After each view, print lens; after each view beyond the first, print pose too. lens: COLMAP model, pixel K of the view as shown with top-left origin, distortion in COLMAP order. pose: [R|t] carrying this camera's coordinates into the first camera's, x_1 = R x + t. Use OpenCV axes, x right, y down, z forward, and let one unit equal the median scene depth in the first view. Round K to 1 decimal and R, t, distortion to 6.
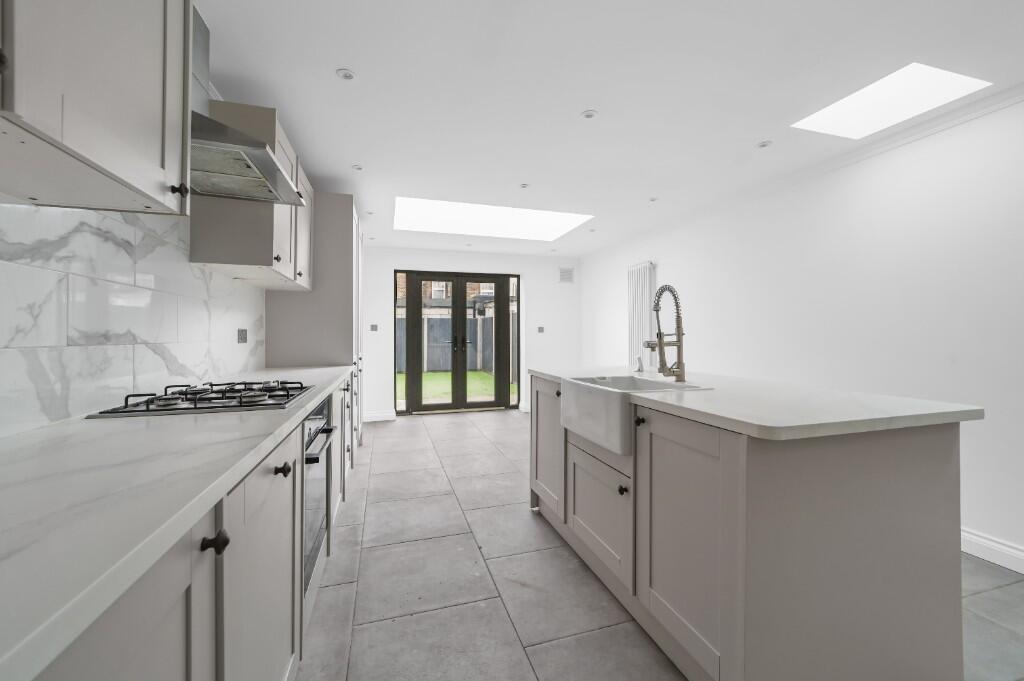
lens RADIAL K [[400.1, 0, 504.5], [0, 400.1, 334.8], [0, 0, 1]] dist [-0.020371, 0.009336]
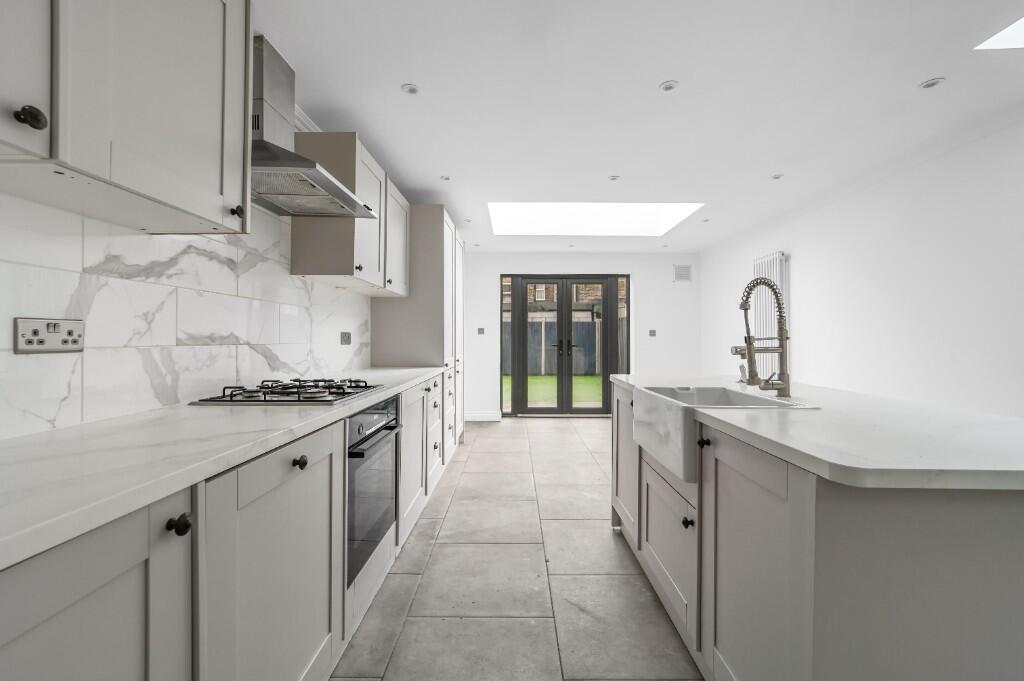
lens RADIAL K [[401.4, 0, 508.7], [0, 401.4, 339.0], [0, 0, 1]] dist [-0.019879, 0.009346]
pose [[0.954839, 0.004372, -0.297092, 0.150226], [-0.003929, 0.999990, 0.002087, 0.000383], [0.297098, -0.000825, 0.954847, 0.065926]]
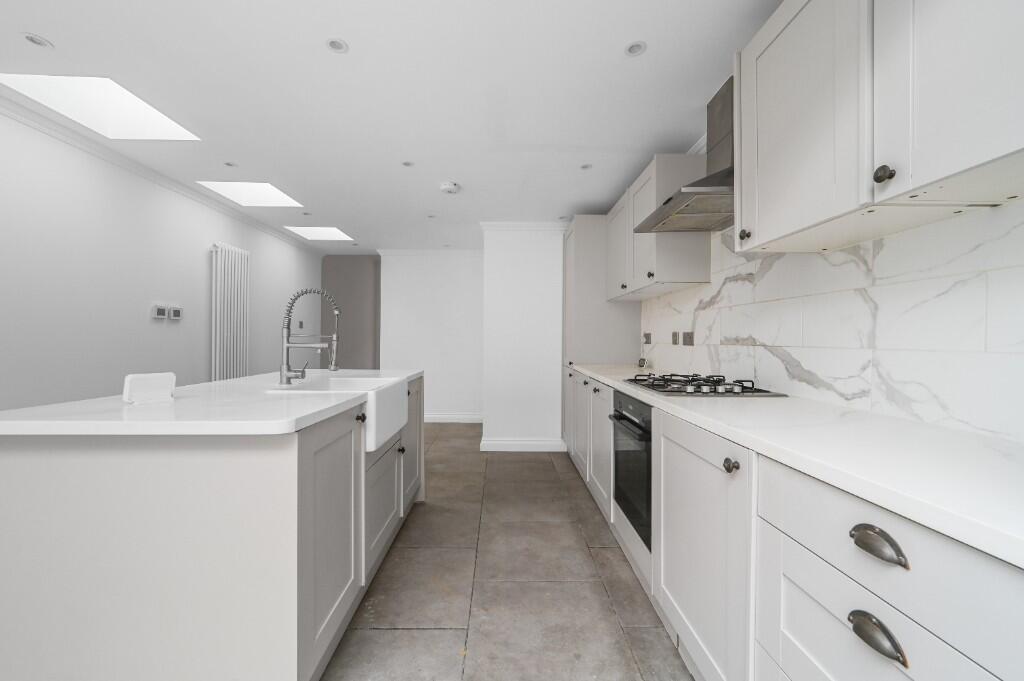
lens RADIAL K [[401.4, 0, 508.7], [0, 401.4, 339.0], [0, 0, 1]] dist [-0.019879, 0.009346]
pose [[-0.963389, -0.004658, 0.268066, -0.351376], [-0.004651, 0.999989, 0.000661, 0.002459], [-0.268066, -0.000610, -0.963400, 1.834131]]
